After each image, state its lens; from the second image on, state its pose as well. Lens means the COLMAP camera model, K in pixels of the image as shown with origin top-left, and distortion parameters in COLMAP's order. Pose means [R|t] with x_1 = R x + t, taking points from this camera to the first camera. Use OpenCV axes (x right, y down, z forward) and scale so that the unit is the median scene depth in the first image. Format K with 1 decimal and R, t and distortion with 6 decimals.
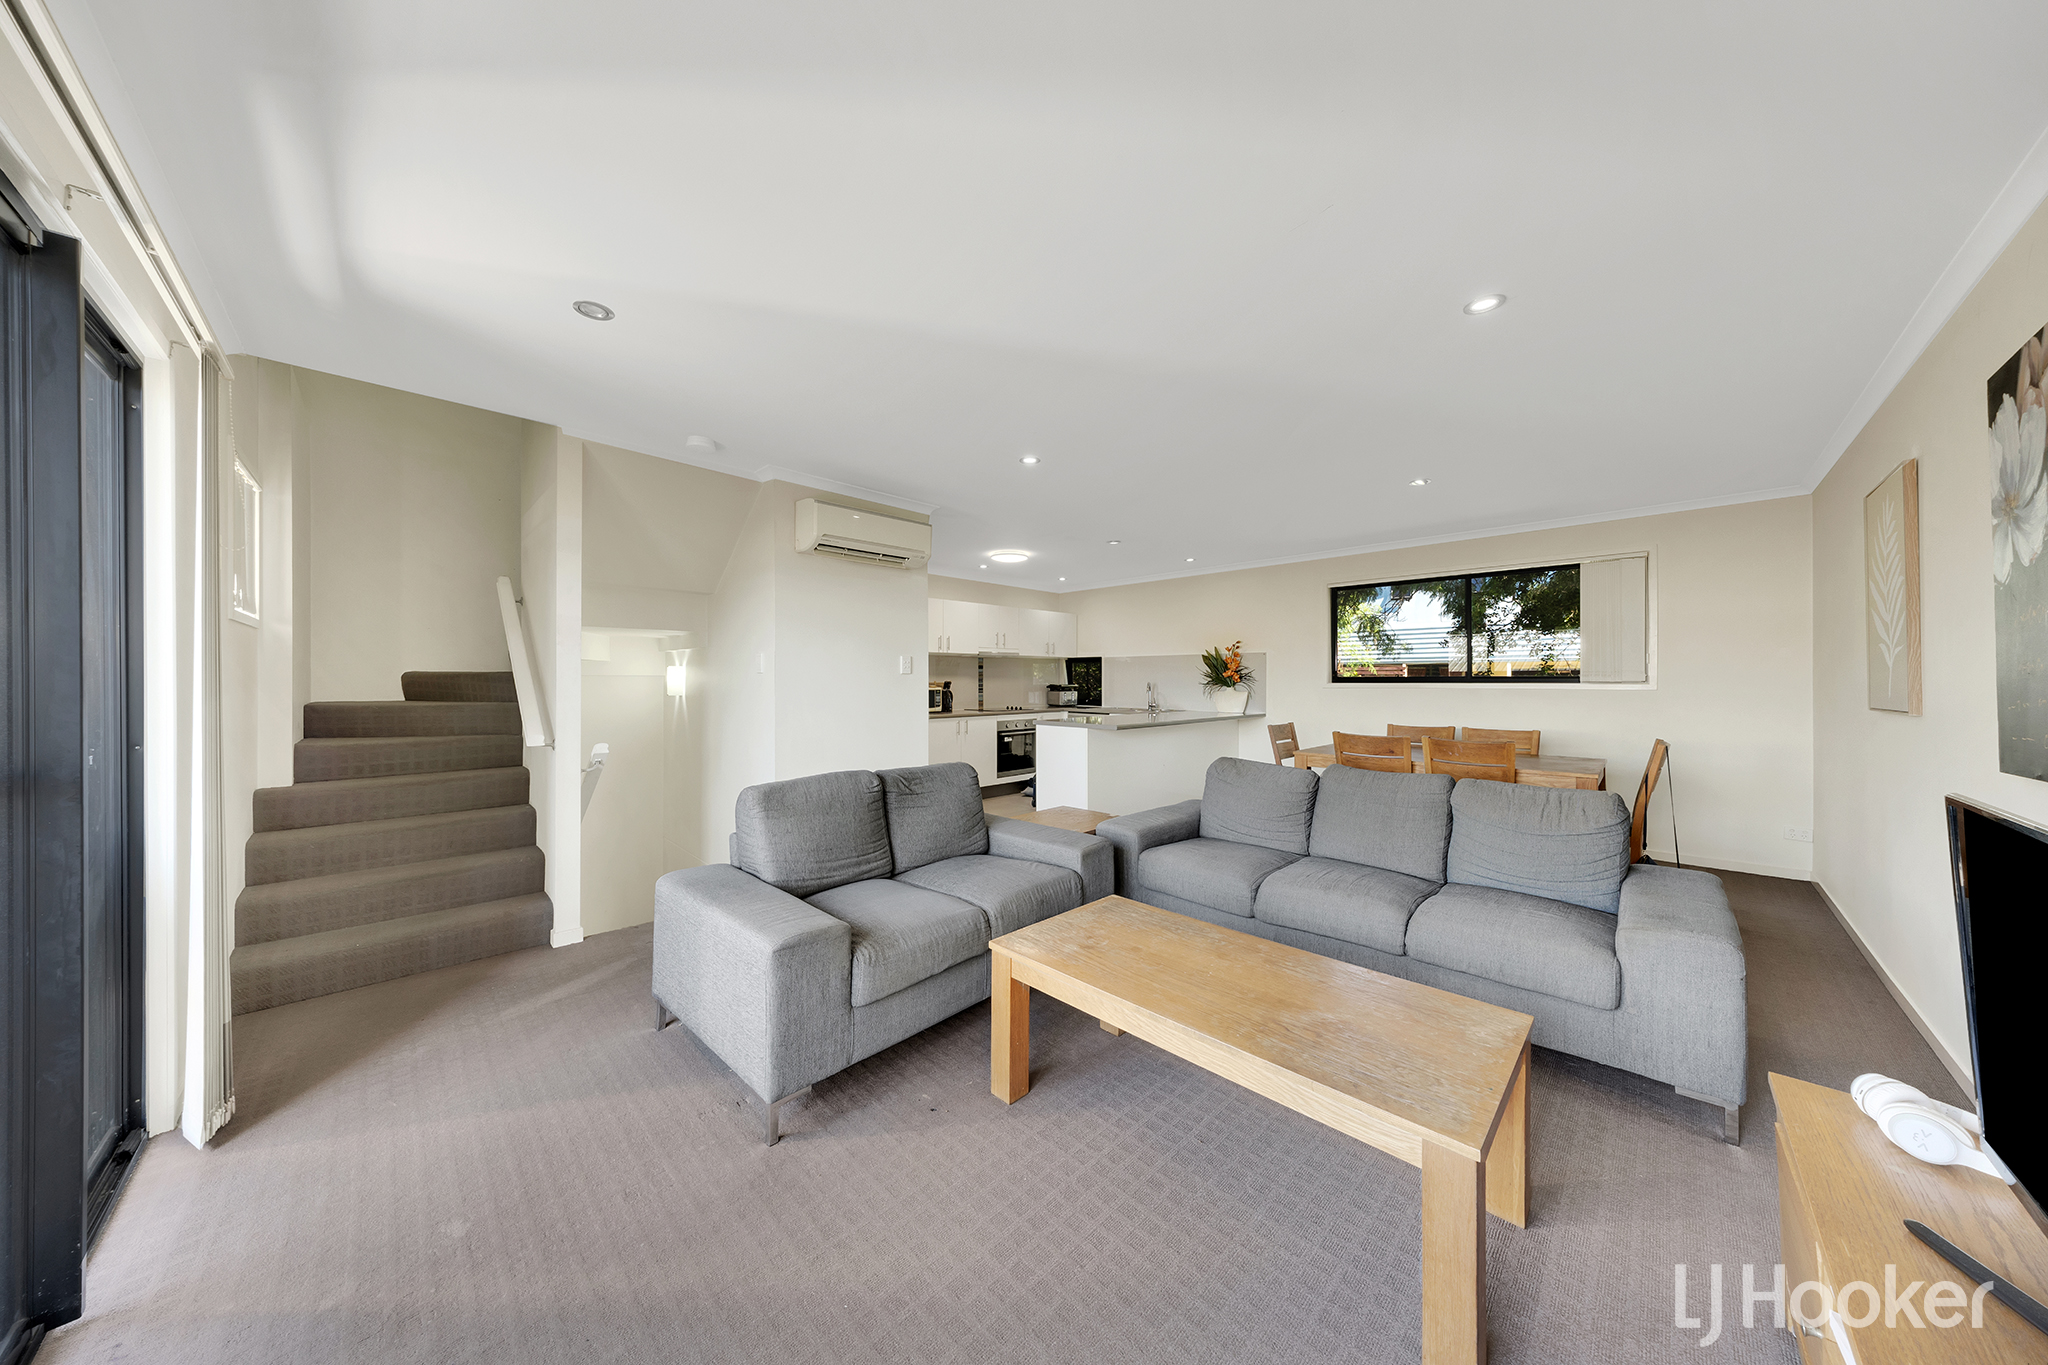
lens RADIAL K [[632.9, 0, 1024.0], [0, 632.9, 682.5], [0, 0, 1]] dist [0.000098, 0.000013]
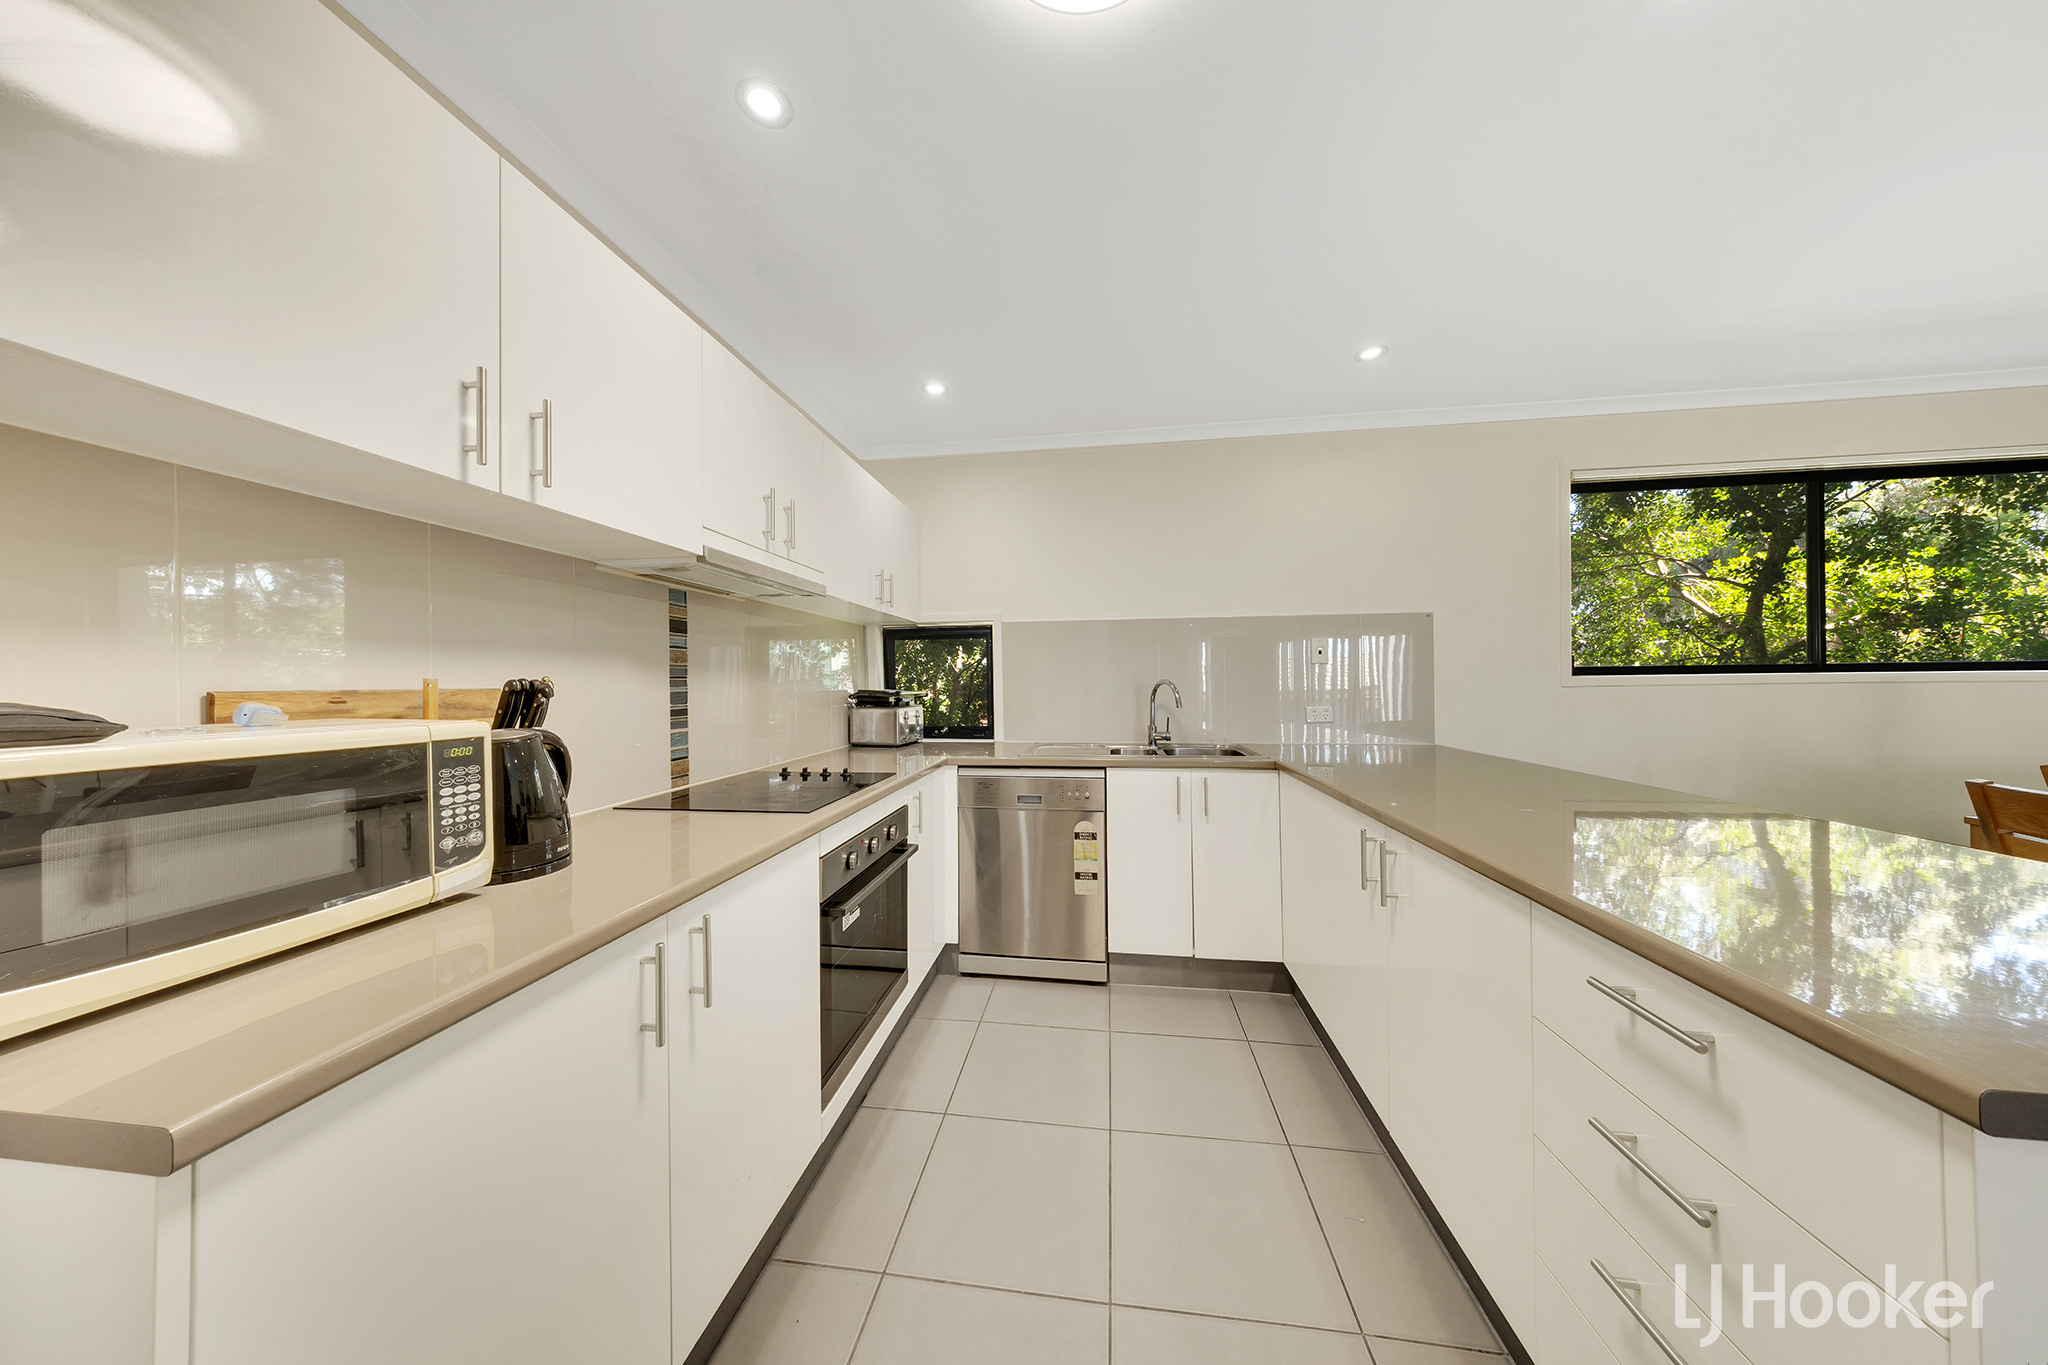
lens RADIAL K [[600.1, 0, 1024.0], [0, 600.1, 682.5], [0, 0, 1]] dist [0.000035, -0.000001]
pose [[0.798923, -0.007667, 0.601385, -0.114299], [0.009146, 0.999958, 0.000599, -0.000472], [-0.601364, 0.005021, 0.798959, 0.804805]]
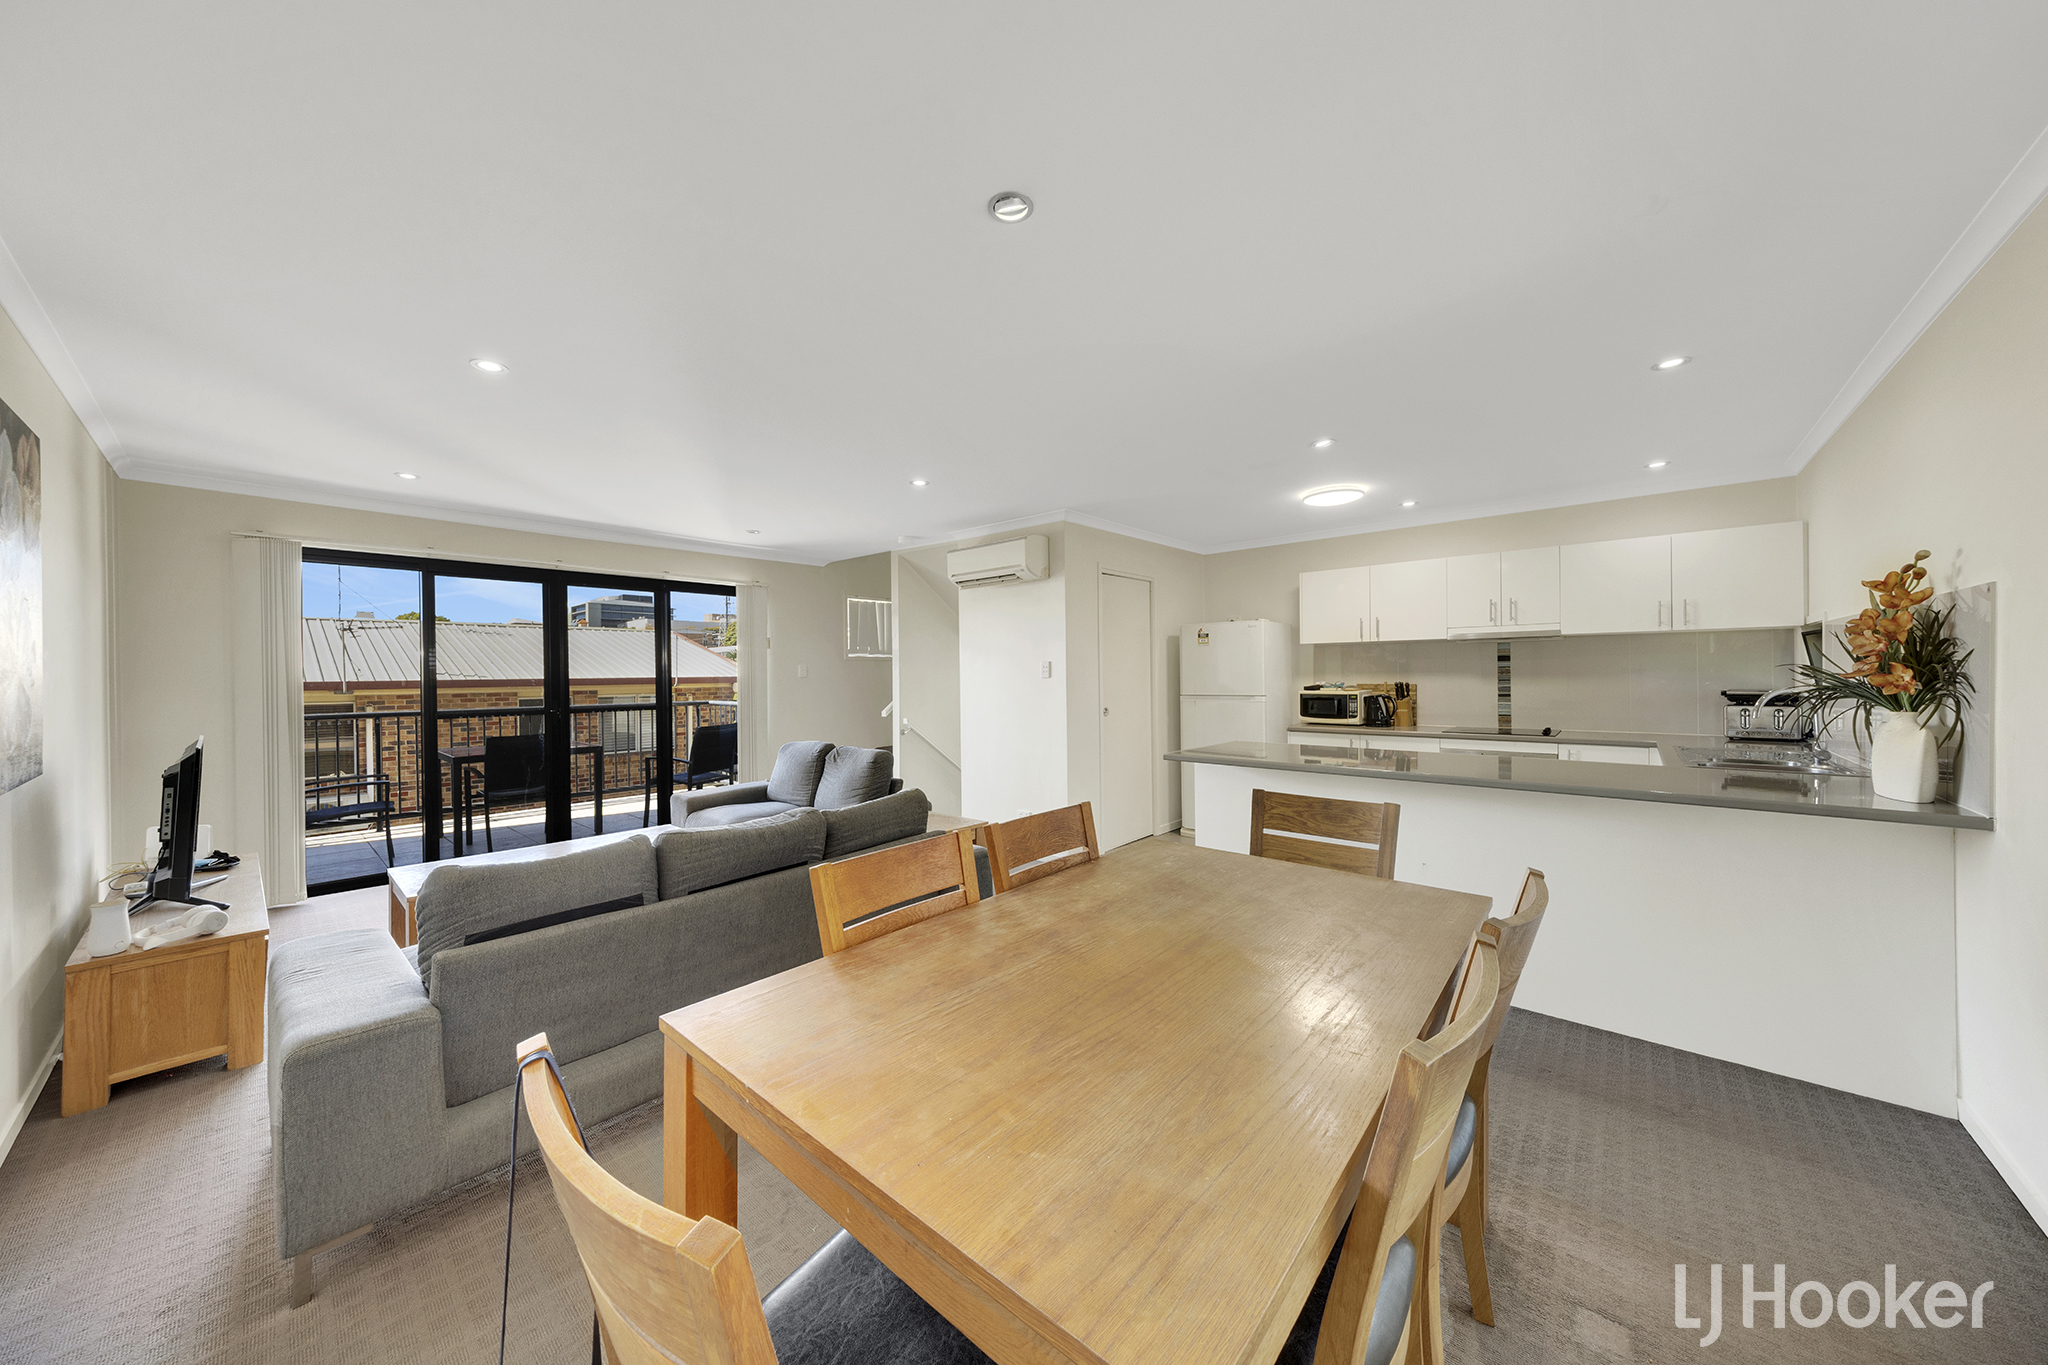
lens RADIAL K [[682.9, 0, 998.1], [0, 682.9, 677.0], [0, 0, 1]] dist [0.000302, 0.000018]
pose [[0.048740, -0.001017, -0.998811, 0.607248], [0.003993, 0.999992, -0.000823, -0.008988], [0.998804, -0.003948, 0.048743, 0.553032]]
